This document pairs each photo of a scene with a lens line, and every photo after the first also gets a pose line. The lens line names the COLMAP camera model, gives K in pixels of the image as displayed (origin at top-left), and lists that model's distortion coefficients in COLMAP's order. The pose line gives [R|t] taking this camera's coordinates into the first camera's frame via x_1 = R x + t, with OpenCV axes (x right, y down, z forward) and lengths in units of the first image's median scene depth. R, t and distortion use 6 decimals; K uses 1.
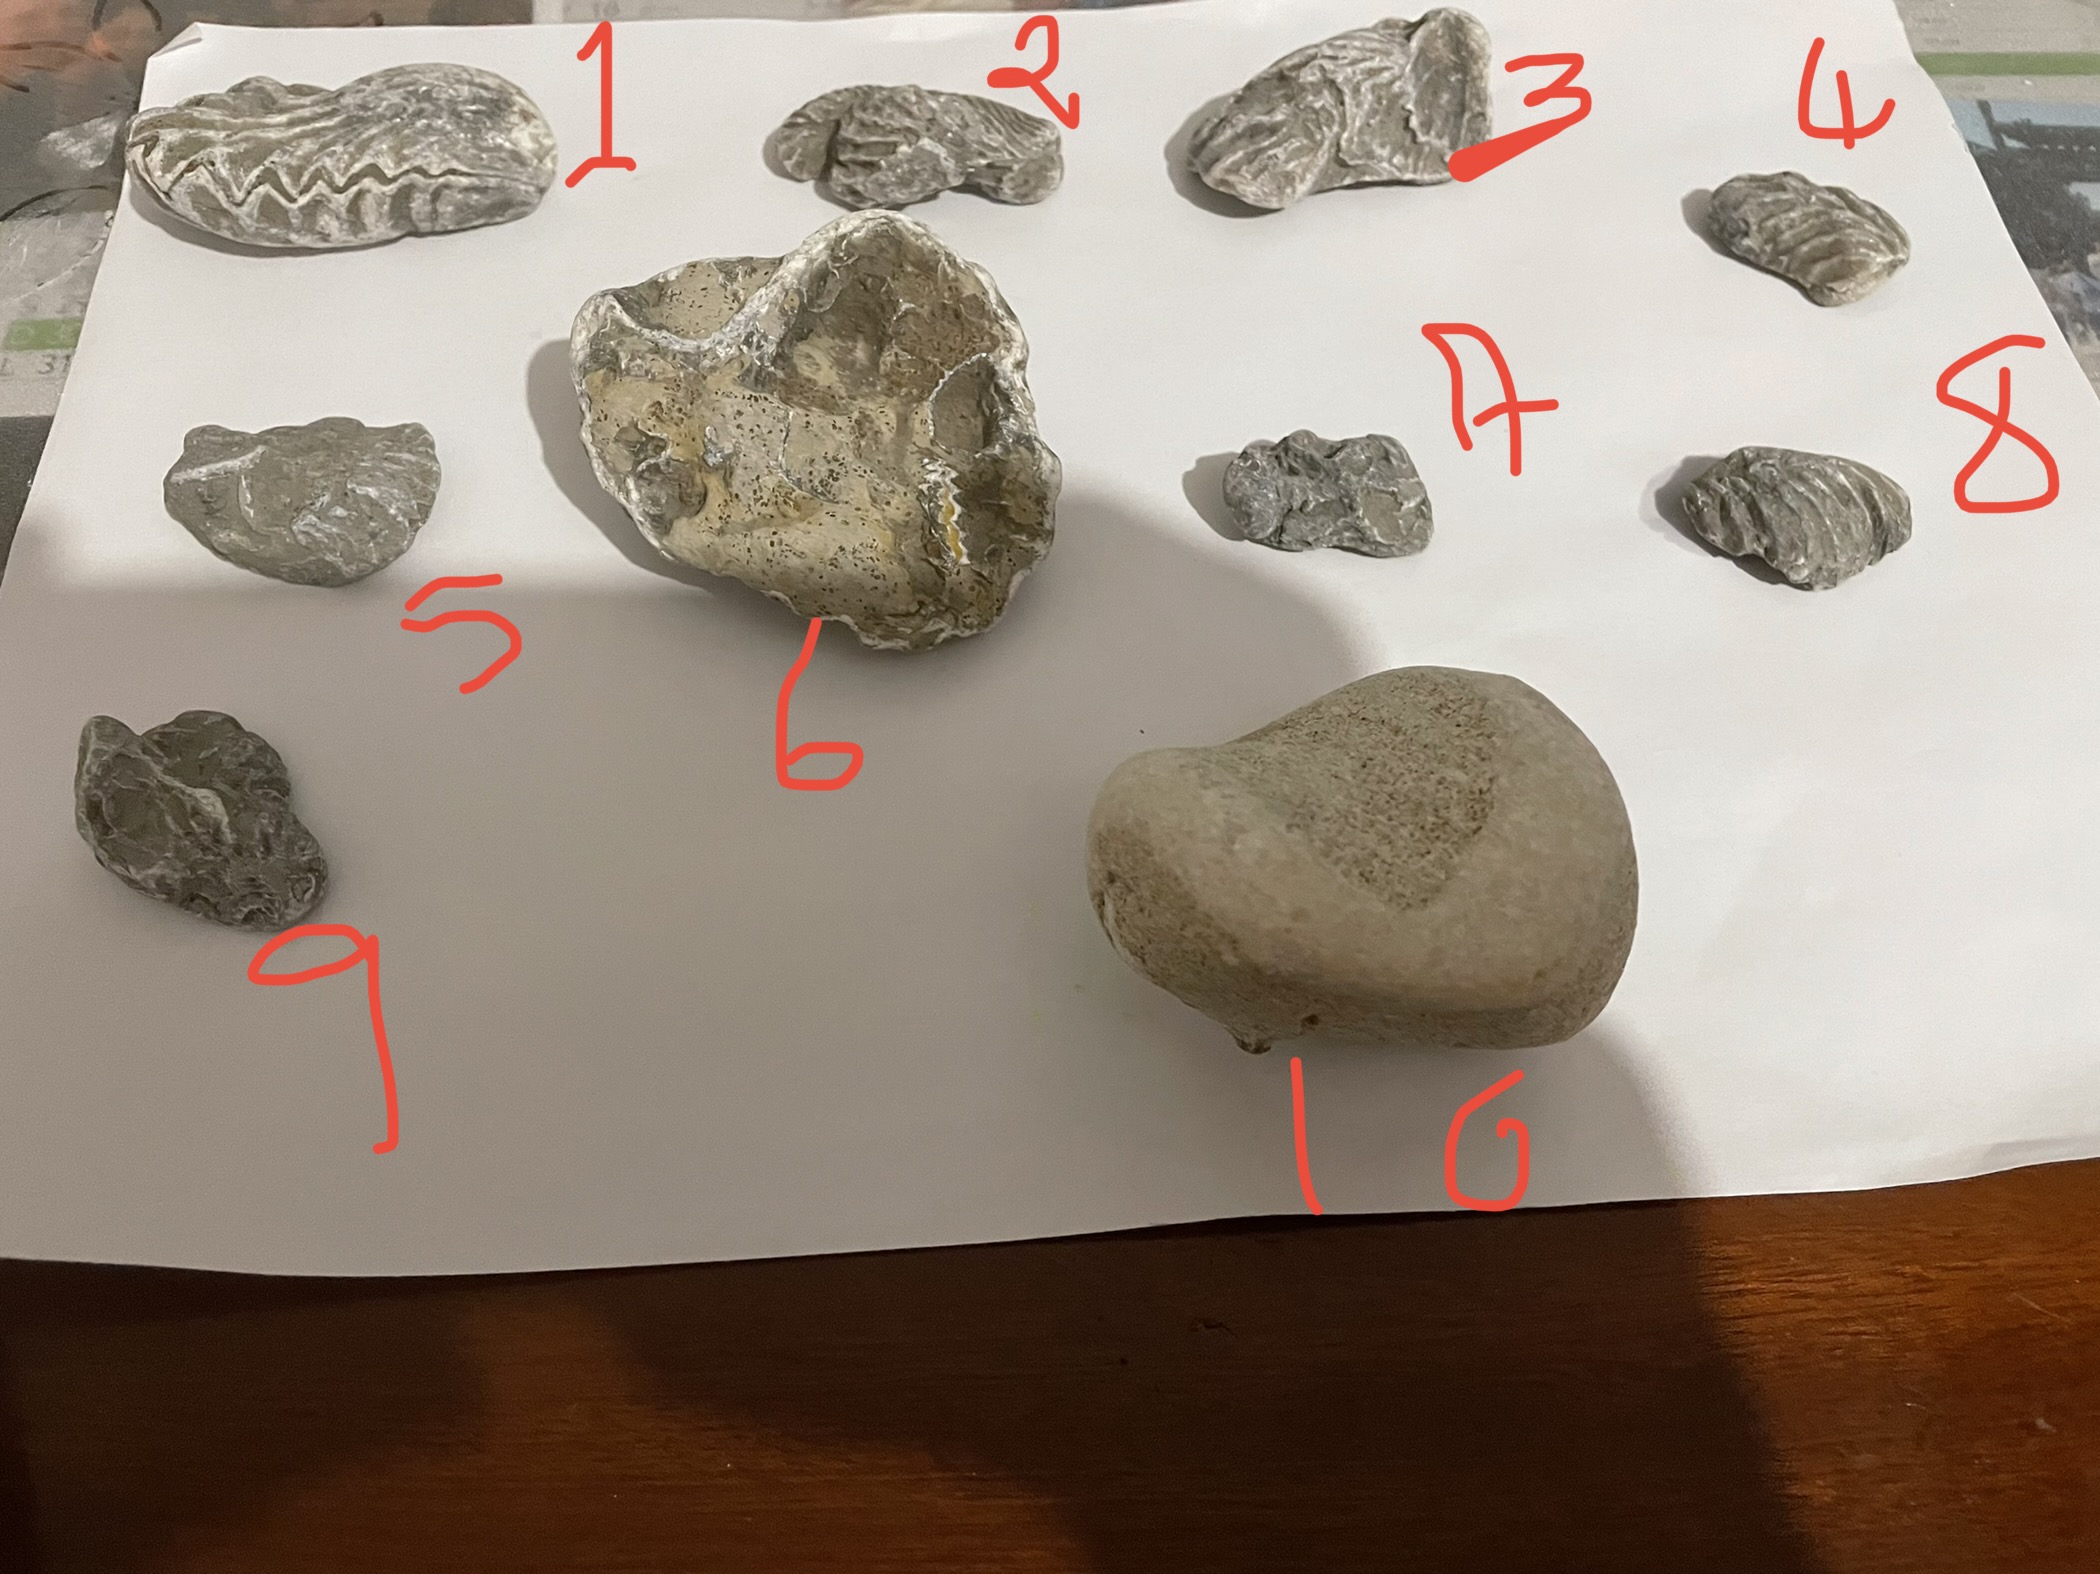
lens RADIAL K [[1381.8, 0, 1038.7], [0, 1381.8, 776.5], [0, 0, 1]] dist [0.065545, -0.088951]
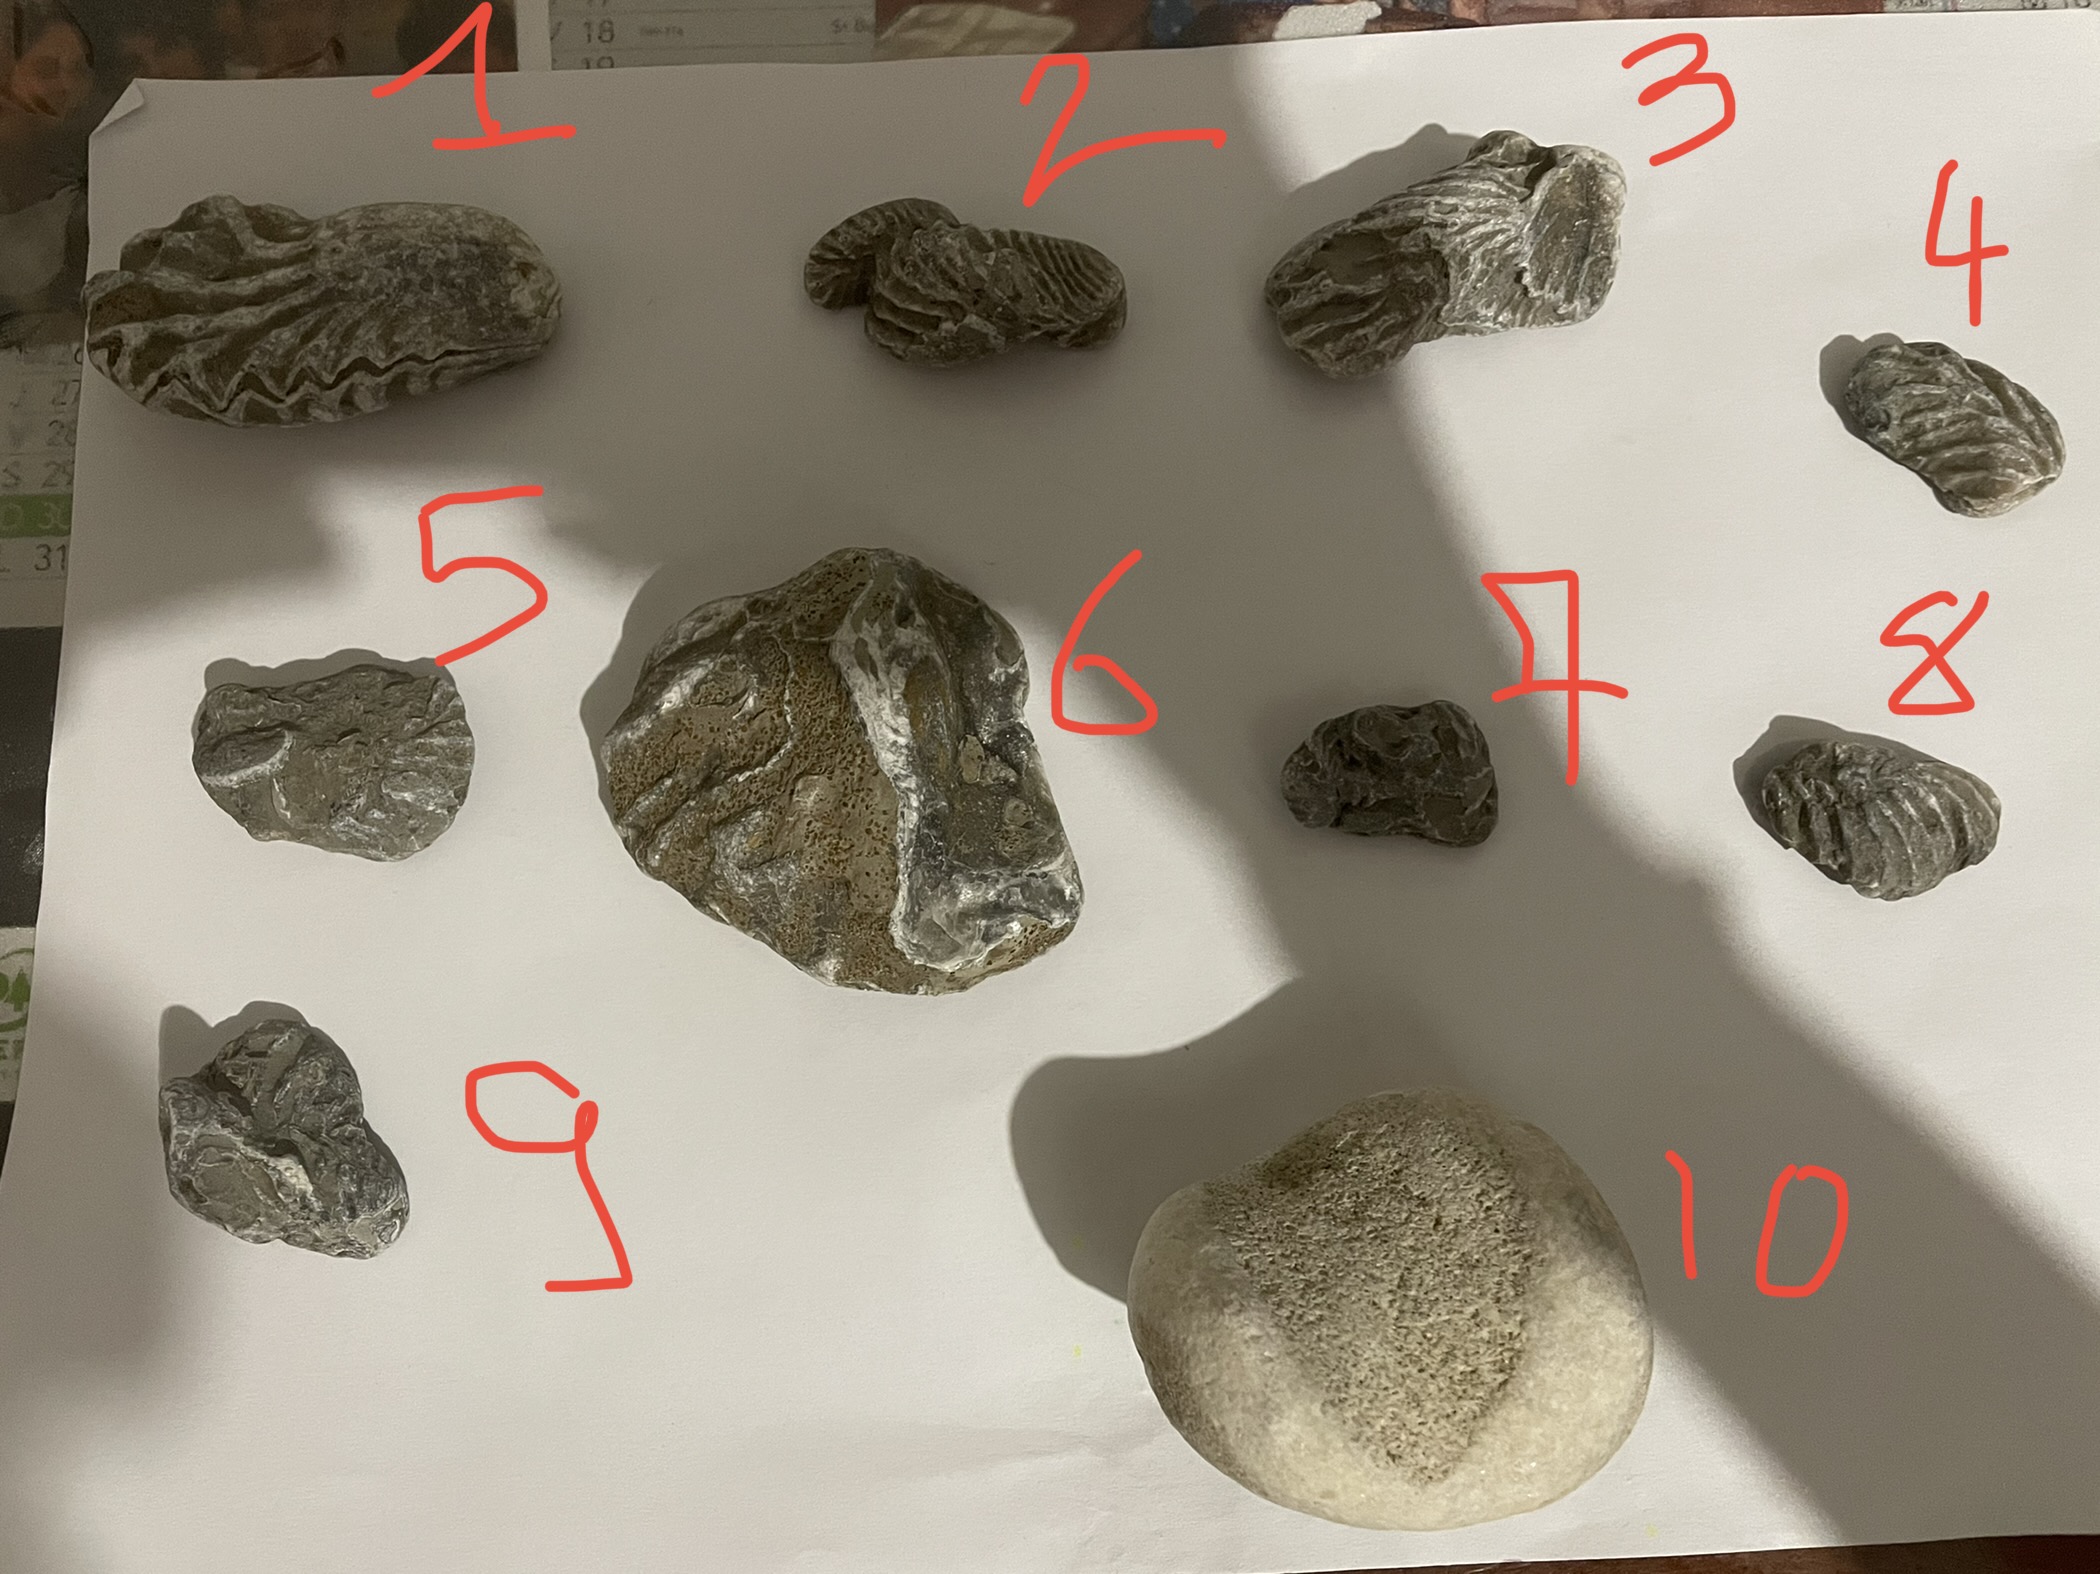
lens RADIAL K [[1381.8, 0, 1038.7], [0, 1381.8, 776.5], [0, 0, 1]] dist [0.065545, -0.088951]
pose [[0.999564, 0.022885, -0.018657, -0.015458], [-0.016839, 0.960878, 0.276460, -0.424050], [0.024253, -0.276025, 0.960844, 0.065312]]
